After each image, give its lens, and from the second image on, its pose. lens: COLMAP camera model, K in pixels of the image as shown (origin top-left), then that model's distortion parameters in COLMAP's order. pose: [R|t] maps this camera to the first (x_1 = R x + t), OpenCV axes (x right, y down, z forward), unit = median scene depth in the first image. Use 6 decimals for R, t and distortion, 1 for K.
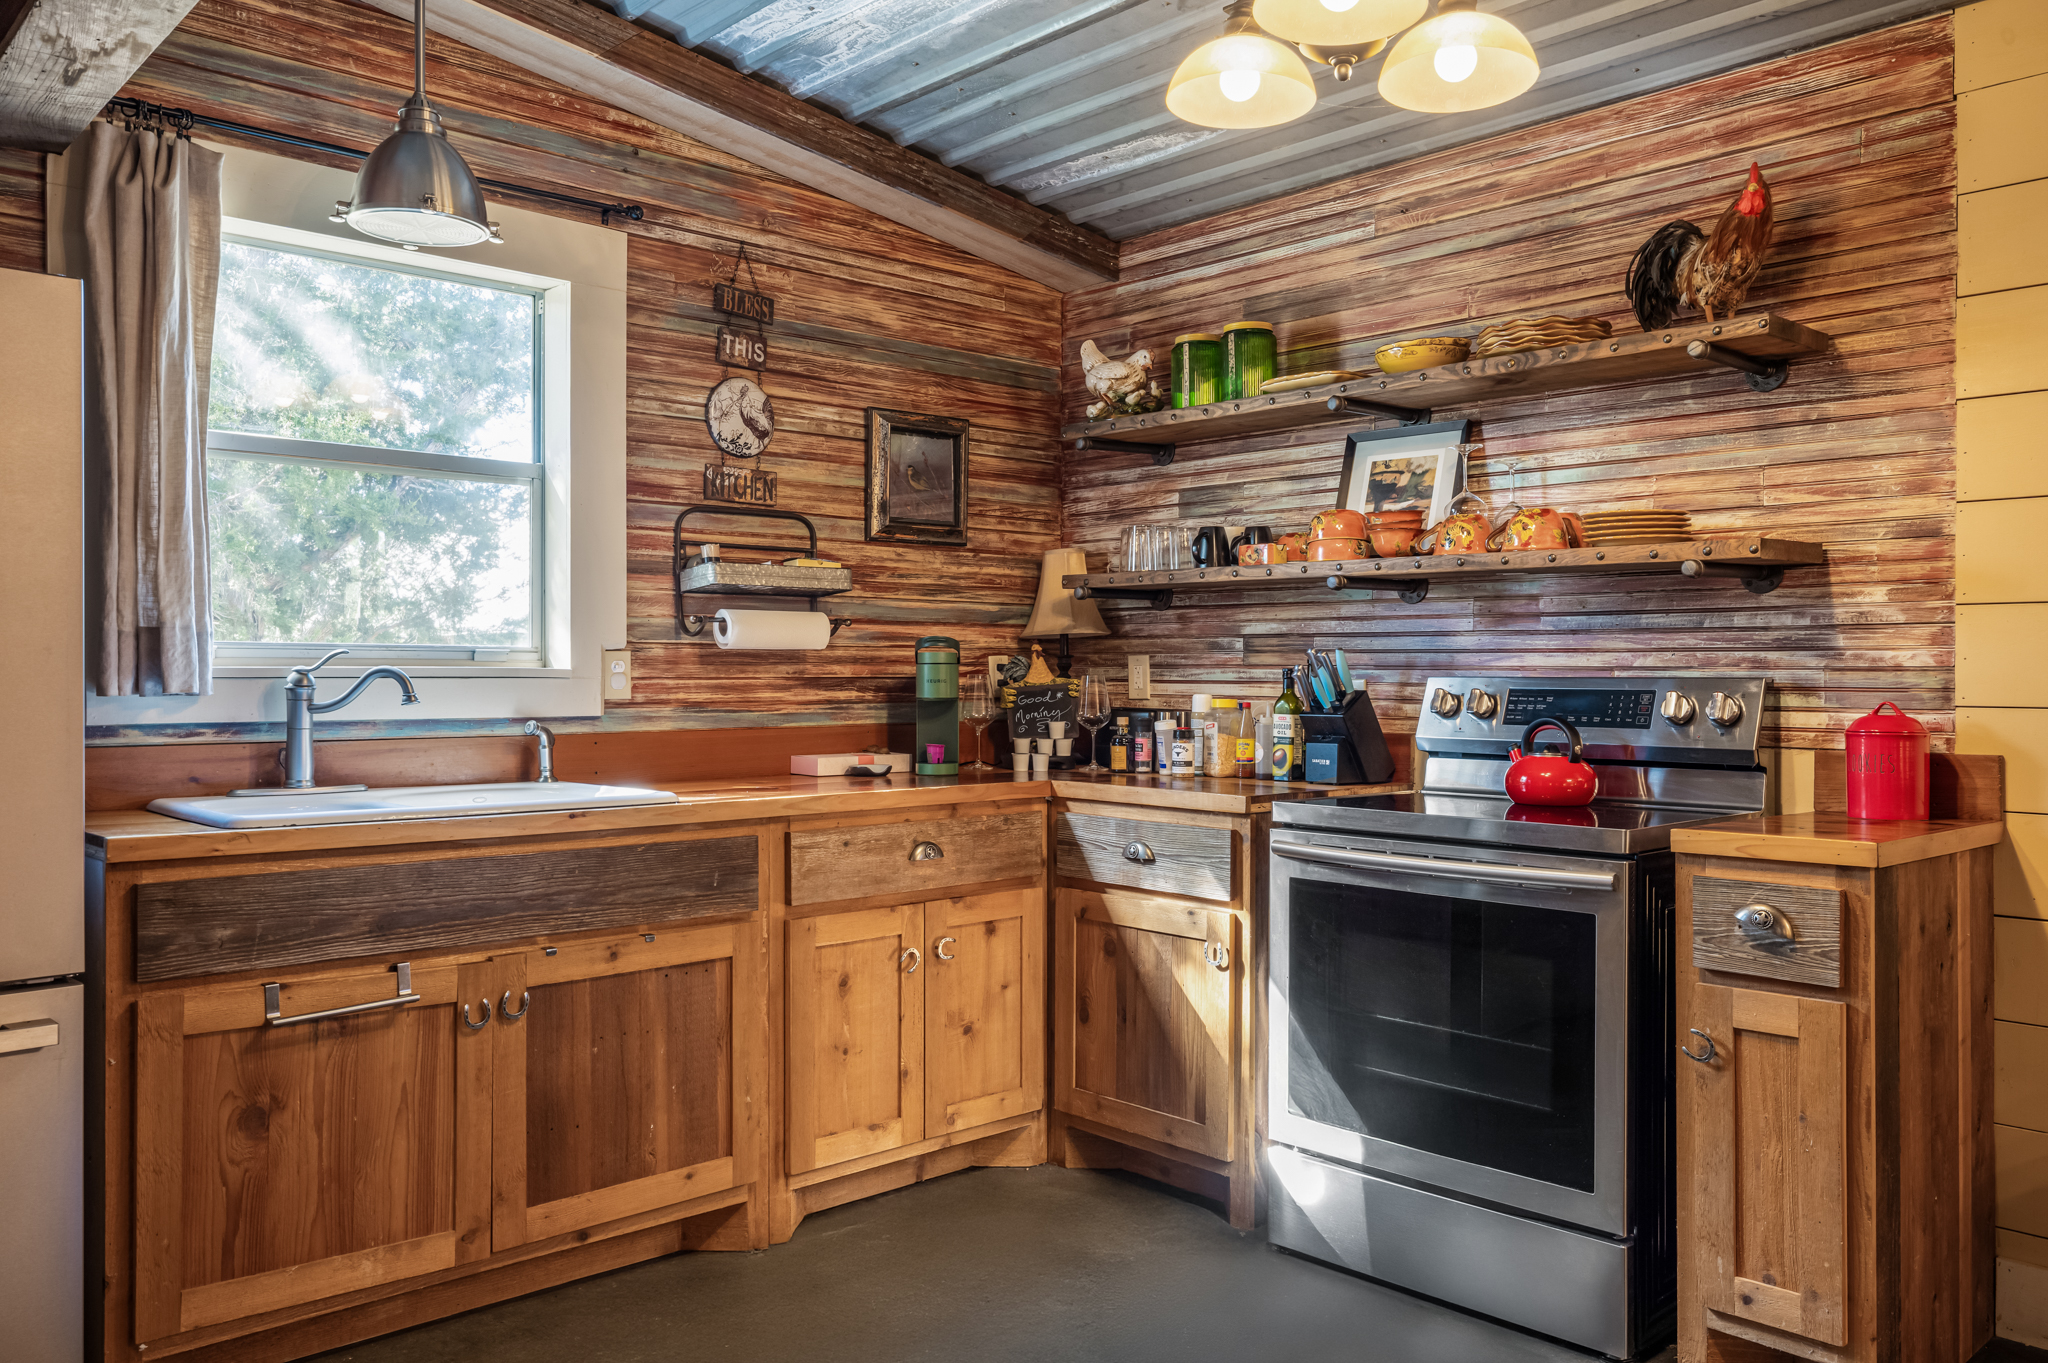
lens RADIAL K [[1562.9, 0, 1024.6], [0, 1562.9, 676.3], [0, 0, 1]] dist [-0.000058, -0.000356]
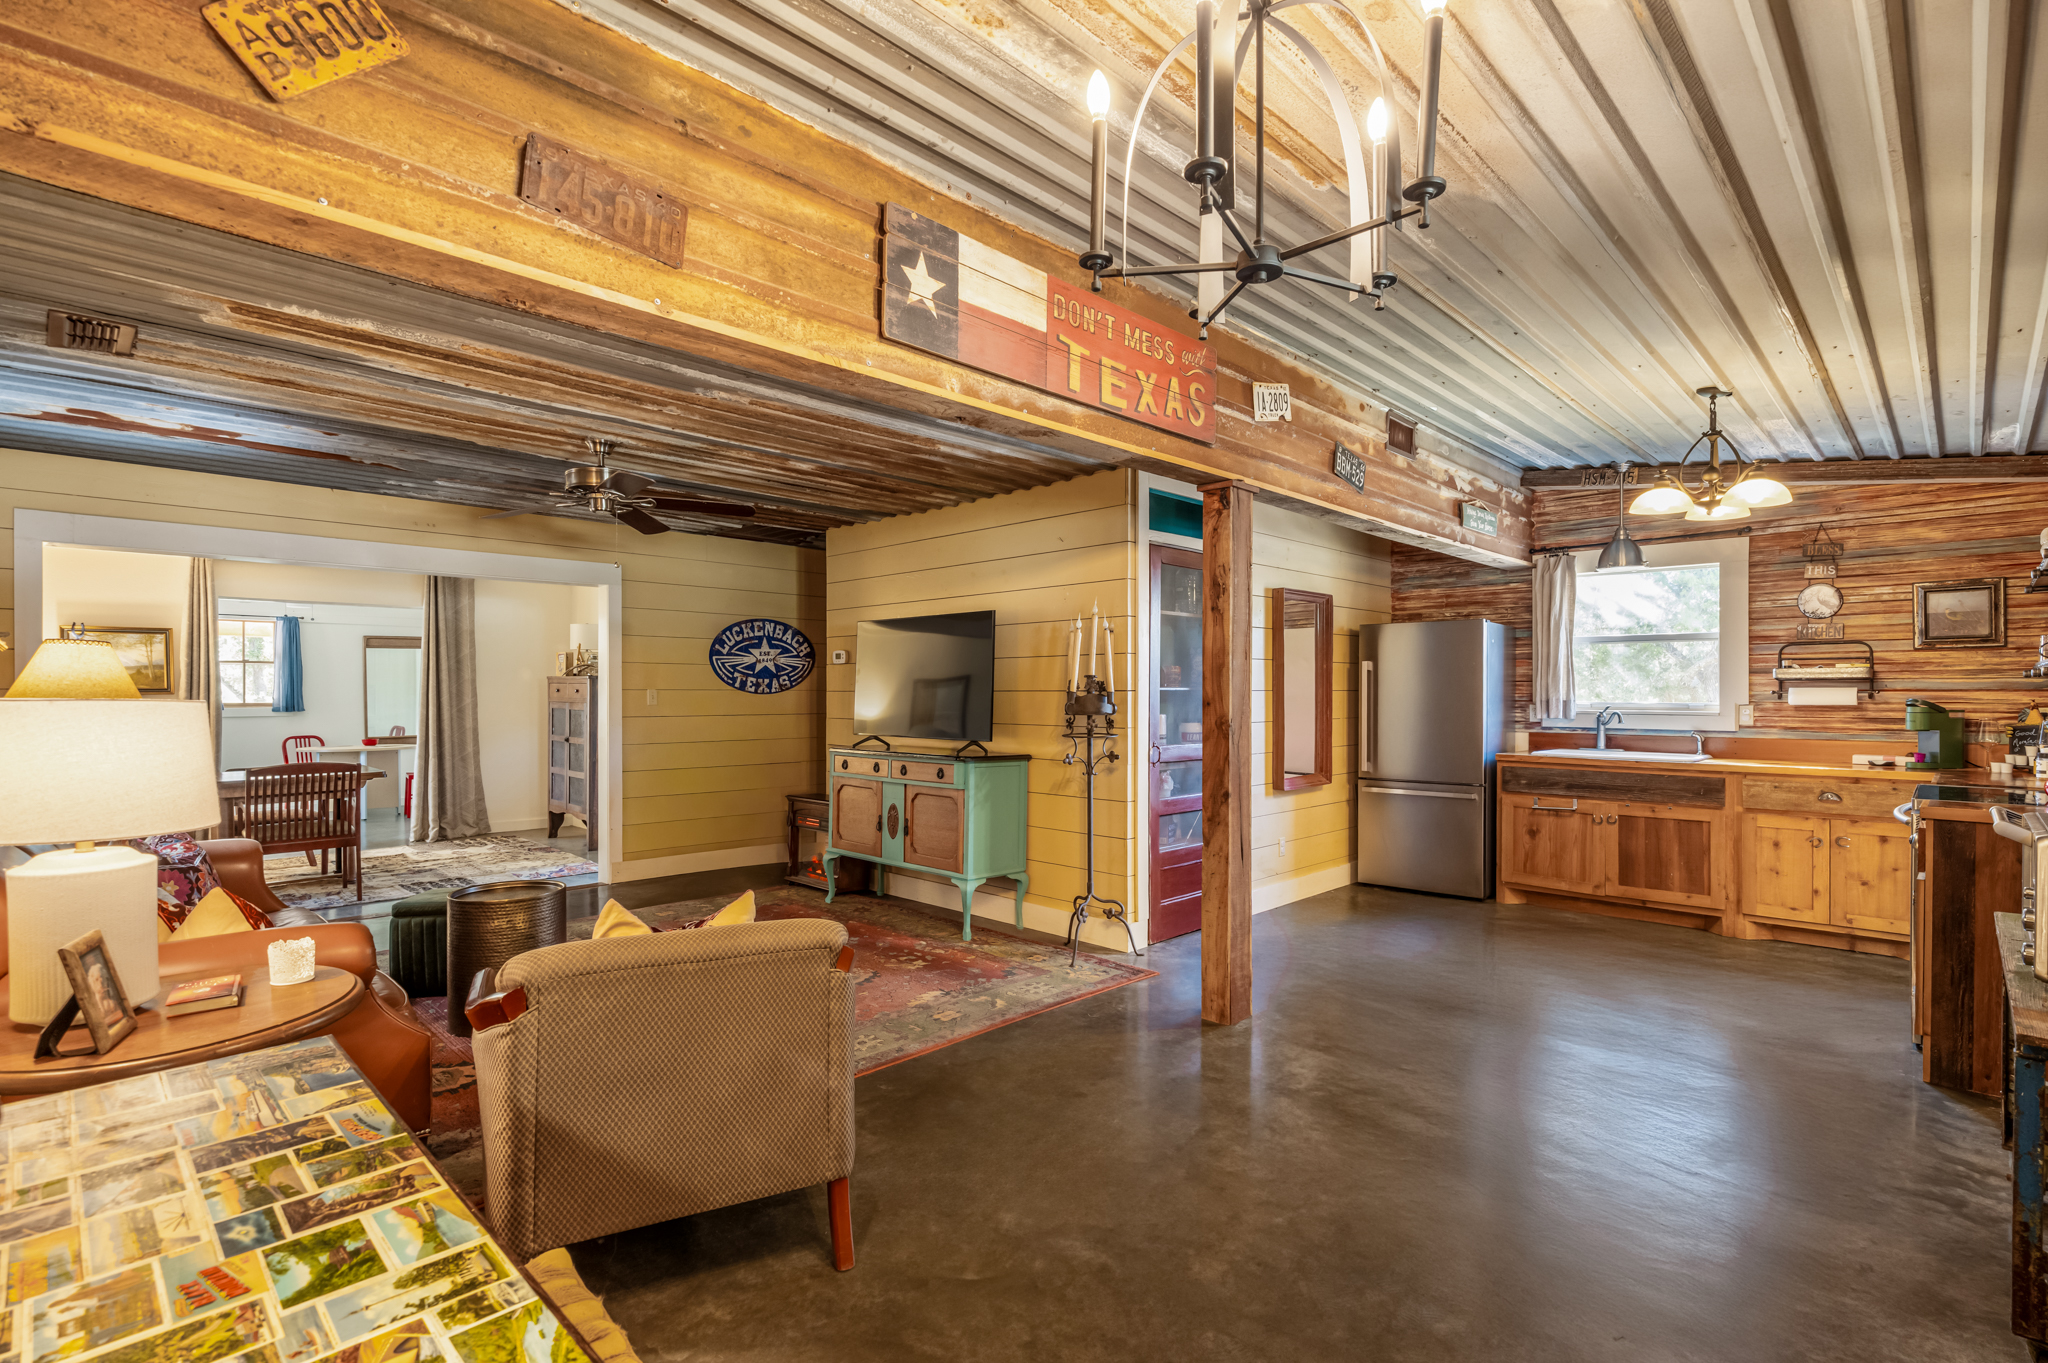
lens RADIAL K [[953.9, 0, 1025.0], [0, 953.9, 691.2], [0, 0, 1]] dist [0.001395, 0.000027]
pose [[0.046212, 0.000661, -0.998931, 1.309160], [-0.000654, 1.000000, 0.000631, -0.041720], [0.998931, 0.000624, 0.046213, -0.234560]]
